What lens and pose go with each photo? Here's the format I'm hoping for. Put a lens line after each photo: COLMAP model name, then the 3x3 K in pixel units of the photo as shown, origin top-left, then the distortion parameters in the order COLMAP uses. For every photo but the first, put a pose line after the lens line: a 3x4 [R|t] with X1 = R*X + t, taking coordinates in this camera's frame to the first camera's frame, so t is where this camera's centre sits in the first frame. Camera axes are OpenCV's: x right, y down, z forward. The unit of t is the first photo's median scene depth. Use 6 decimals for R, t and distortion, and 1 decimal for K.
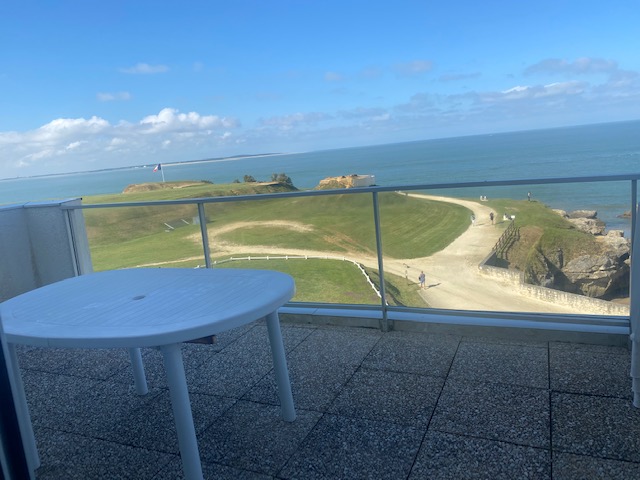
lens RADIAL K [[495.6, 0, 320.0], [0, 495.6, 240.0], [0, 0, 1]] dist [-0.001712, -0.002356]
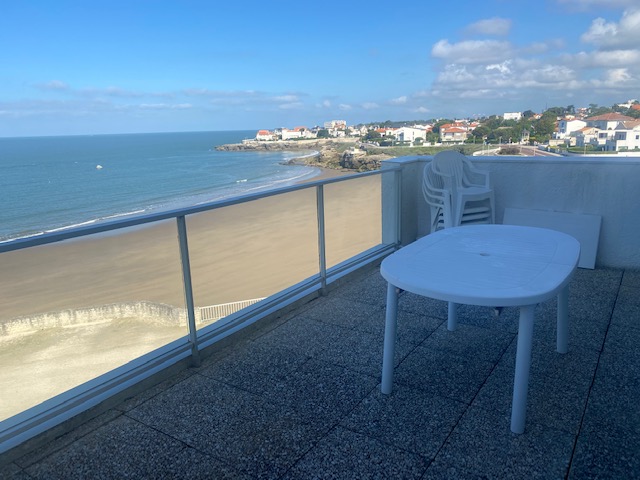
lens RADIAL K [[495.5, 0, 320.0], [0, 495.5, 240.0], [0, 0, 1]] dist [0.053396, -0.063657]
pose [[0.154930, -0.127643, 0.979645, -1.118285], [0.190401, 0.976886, 0.097171, -0.084990], [-0.969404, 0.171470, 0.175652, 0.782865]]
